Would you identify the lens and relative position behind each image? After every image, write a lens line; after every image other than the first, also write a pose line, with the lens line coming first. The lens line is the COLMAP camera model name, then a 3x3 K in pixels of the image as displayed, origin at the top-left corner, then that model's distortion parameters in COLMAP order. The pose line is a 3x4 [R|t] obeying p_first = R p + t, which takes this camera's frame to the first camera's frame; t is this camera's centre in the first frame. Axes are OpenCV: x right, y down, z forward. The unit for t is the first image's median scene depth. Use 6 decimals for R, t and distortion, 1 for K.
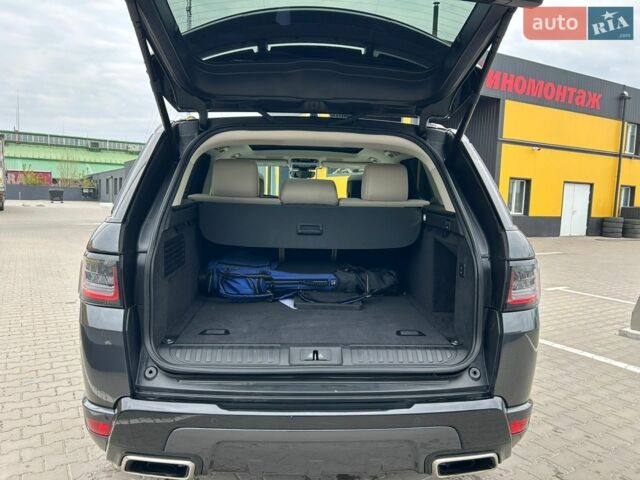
lens RADIAL K [[479.6, 0, 320.0], [0, 479.6, 240.0], [0, 0, 1]] dist [0.079929, -0.070223]
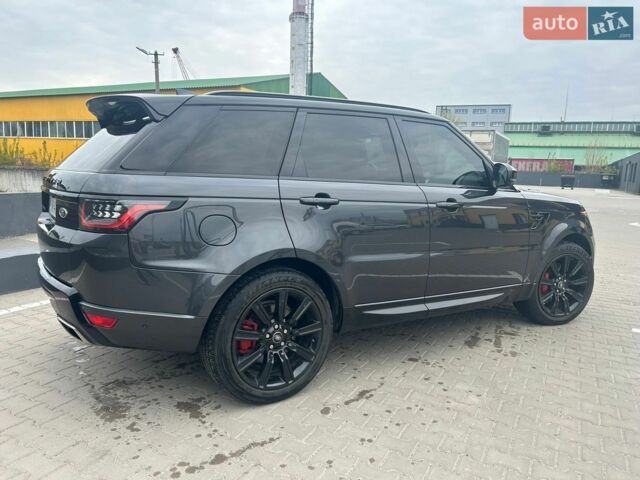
lens RADIAL K [[479.6, 0, 320.0], [0, 479.6, 240.0], [0, 0, 1]] dist [0.079929, -0.070223]
pose [[0.512901, 0.121718, -0.849775, 0.157298], [-0.102337, 0.991507, 0.080251, 0.000951], [0.852326, 0.045802, 0.521001, 0.069265]]
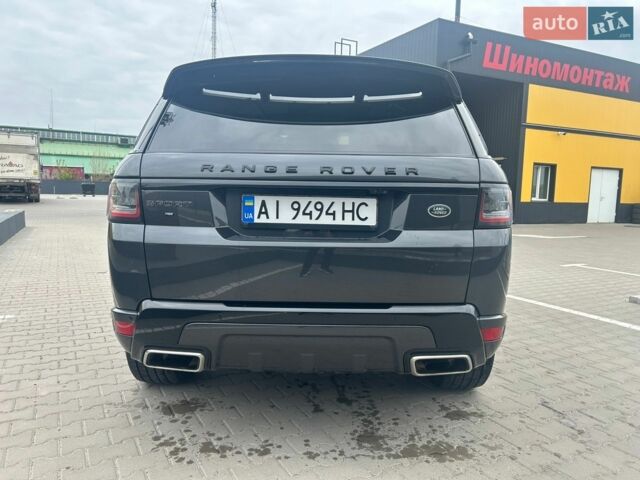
lens RADIAL K [[479.6, 0, 320.0], [0, 479.6, 240.0], [0, 0, 1]] dist [0.079929, -0.070223]
pose [[0.998611, -0.003406, -0.052574, 0.007067], [0.003975, 0.999934, 0.010737, 0.014471], [0.052534, -0.010931, 0.998559, -0.012274]]
